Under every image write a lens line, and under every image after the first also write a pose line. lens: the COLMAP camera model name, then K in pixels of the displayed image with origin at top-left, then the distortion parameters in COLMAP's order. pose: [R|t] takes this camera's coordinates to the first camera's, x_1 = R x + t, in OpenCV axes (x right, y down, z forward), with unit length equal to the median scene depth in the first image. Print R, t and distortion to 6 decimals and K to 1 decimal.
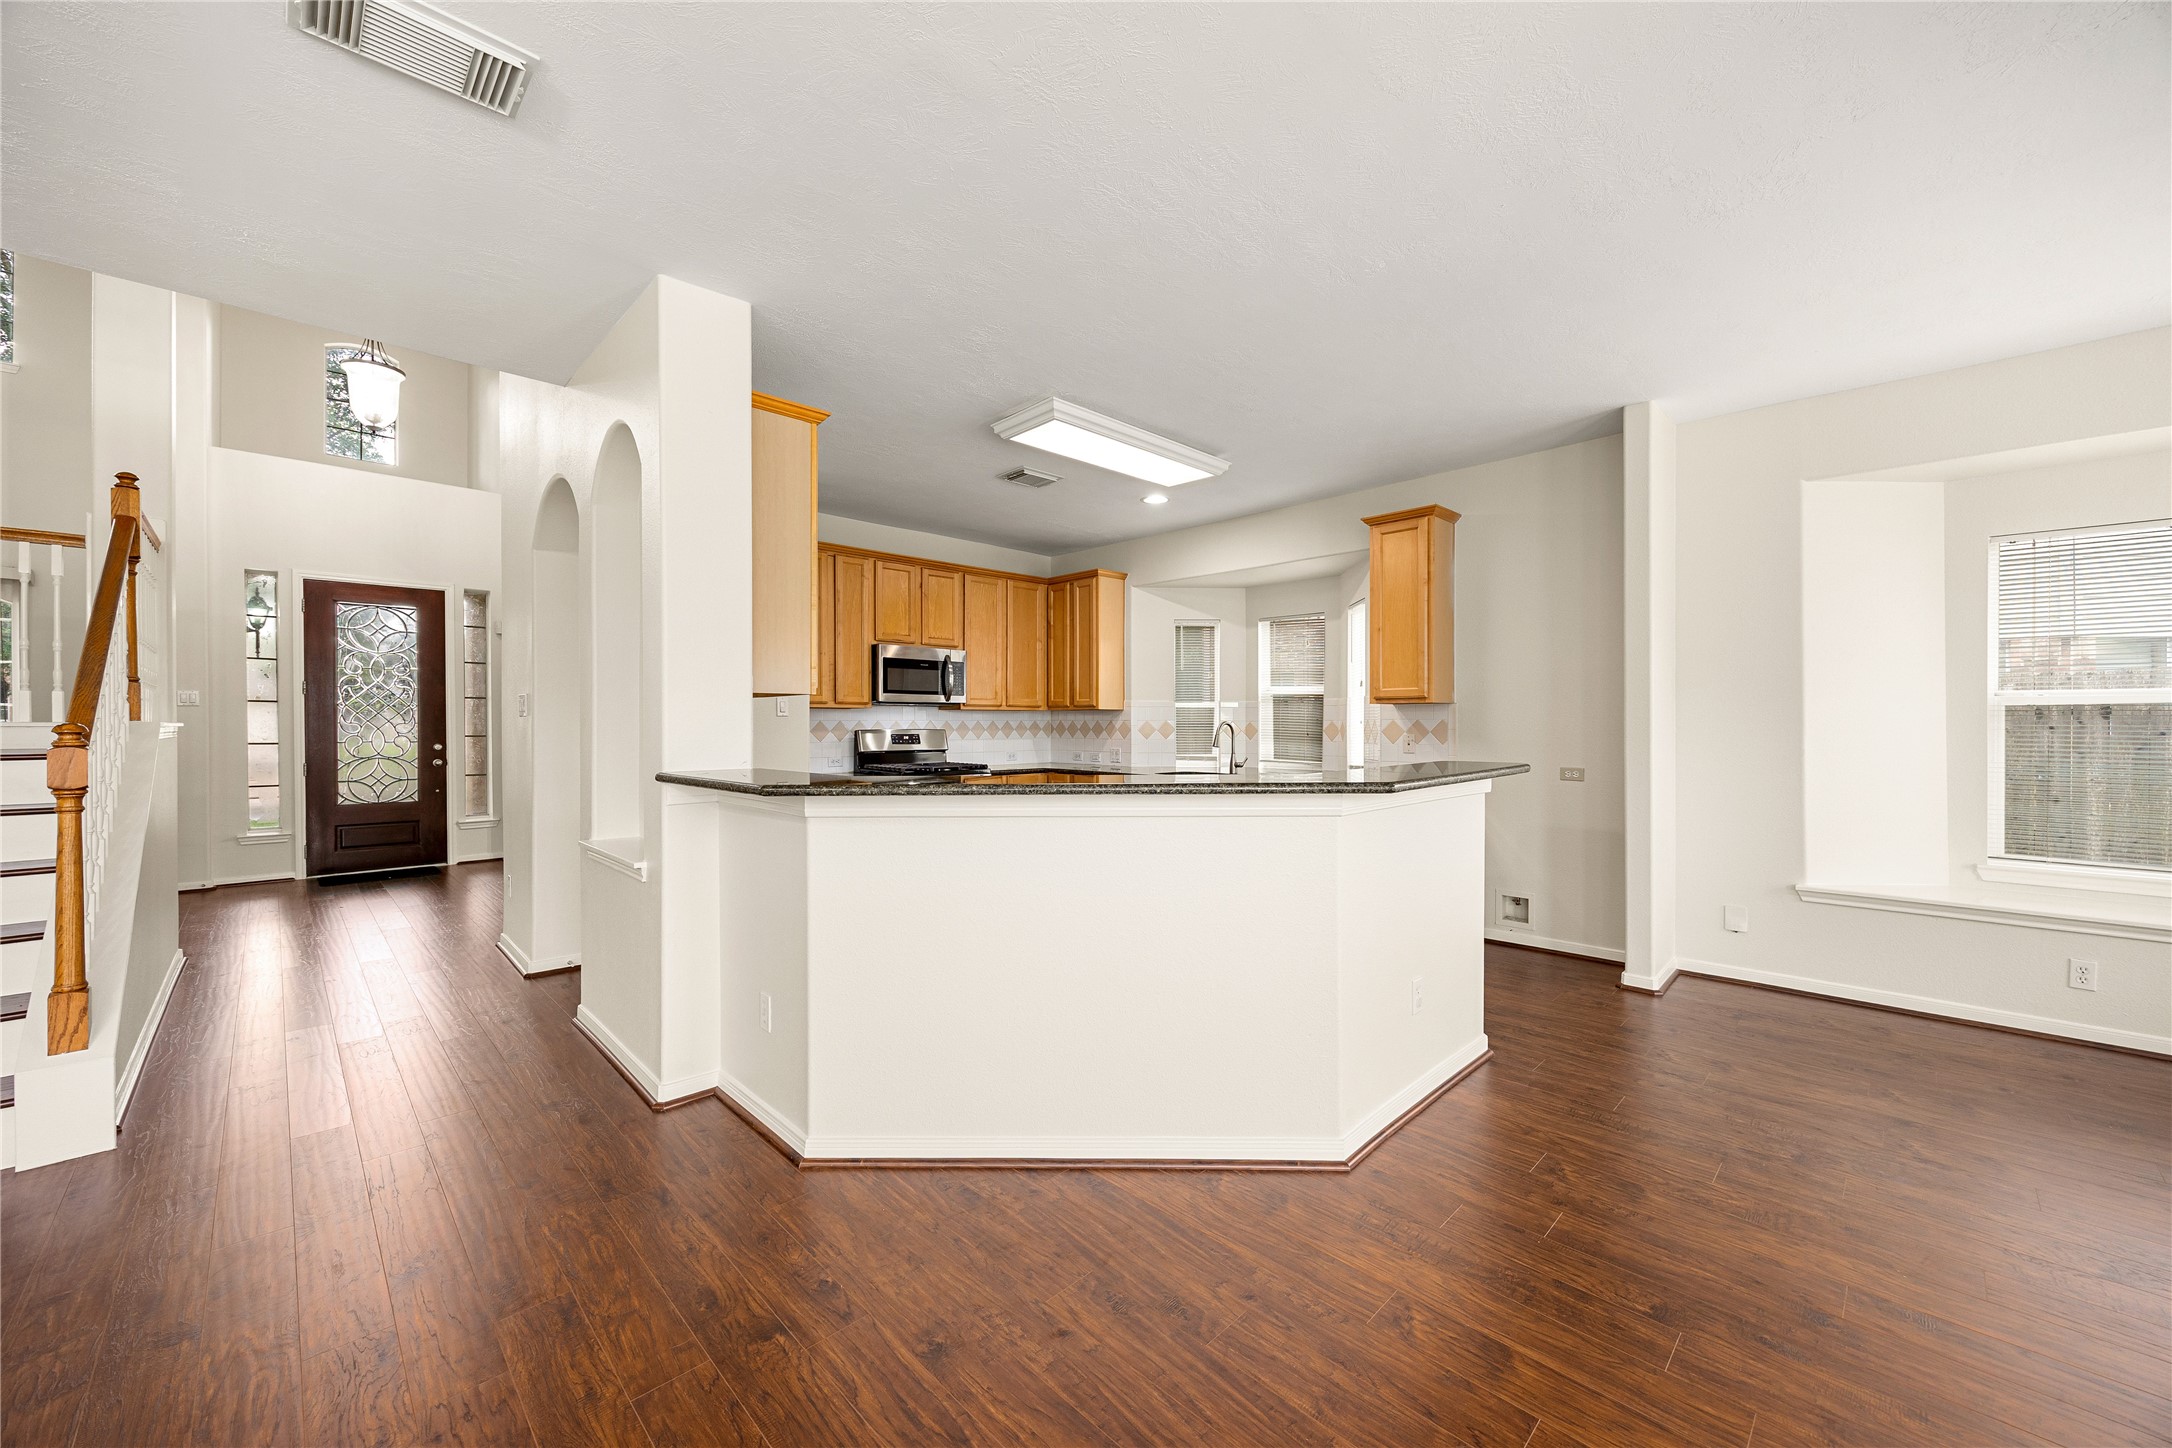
lens RADIAL K [[835.3, 0, 1091.3], [0, 835.3, 725.6], [0, 0, 1]] dist [-0.007122, 0.001191]
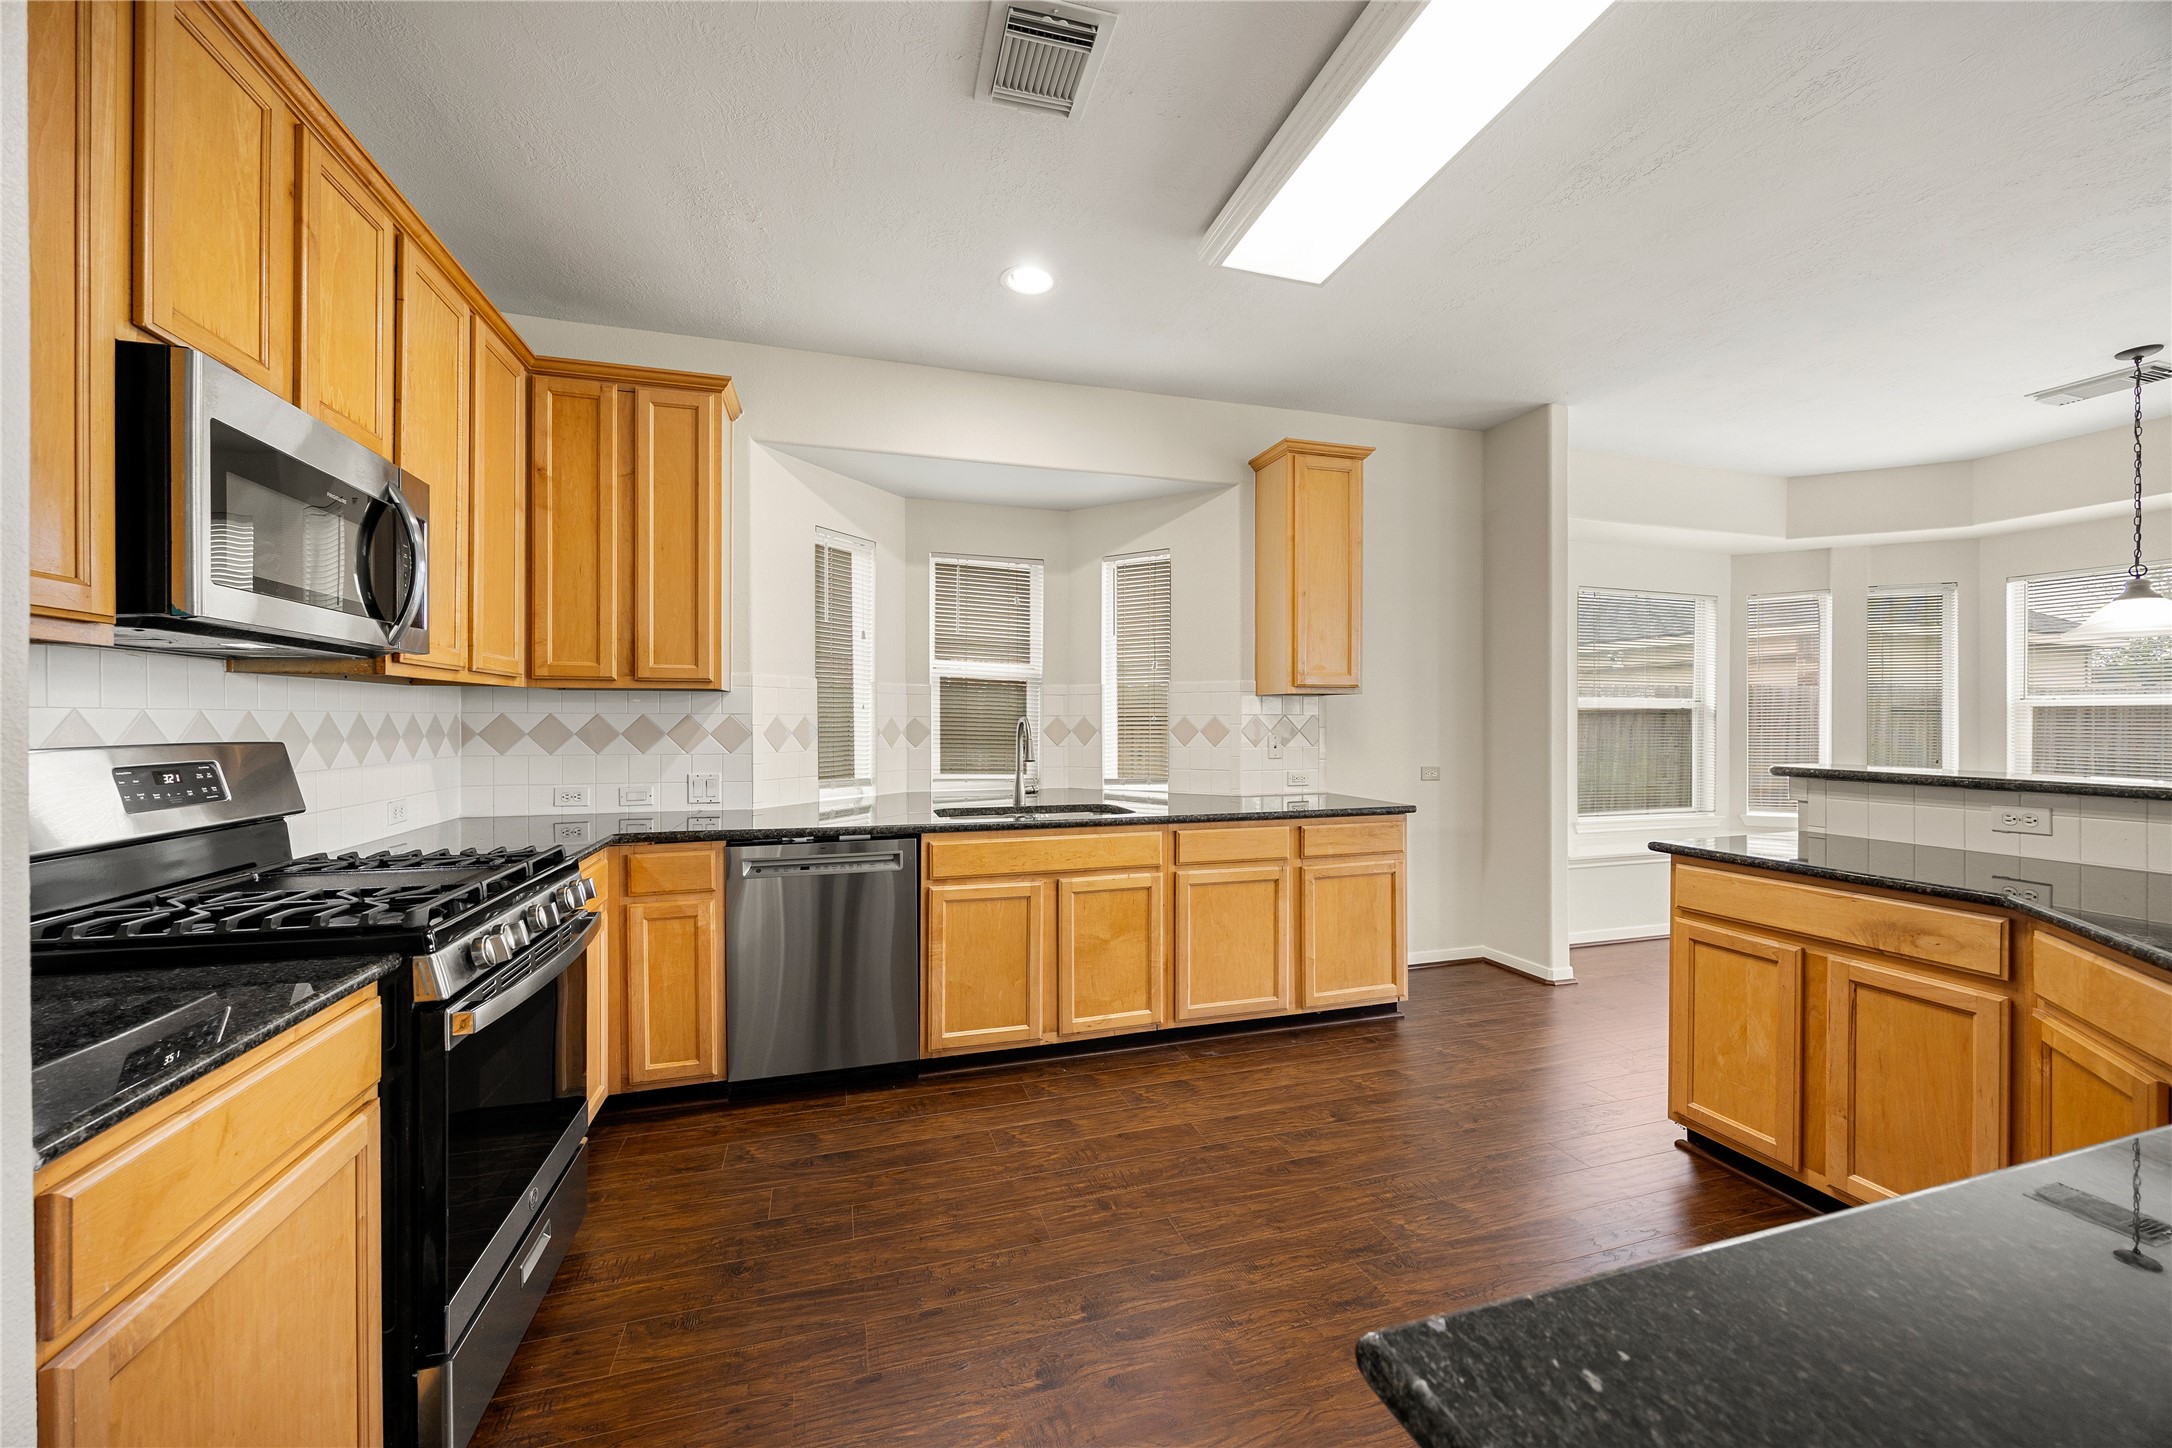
lens RADIAL K [[835.3, 0, 1088.9], [0, 835.3, 723.2], [0, 0, 1]] dist [-0.007122, 0.001191]
pose [[0.463232, -0.003127, 0.886231, -0.283176], [0.002567, 0.999994, 0.002187, -0.001353], [-0.886233, 0.001262, 0.463238, 0.582100]]
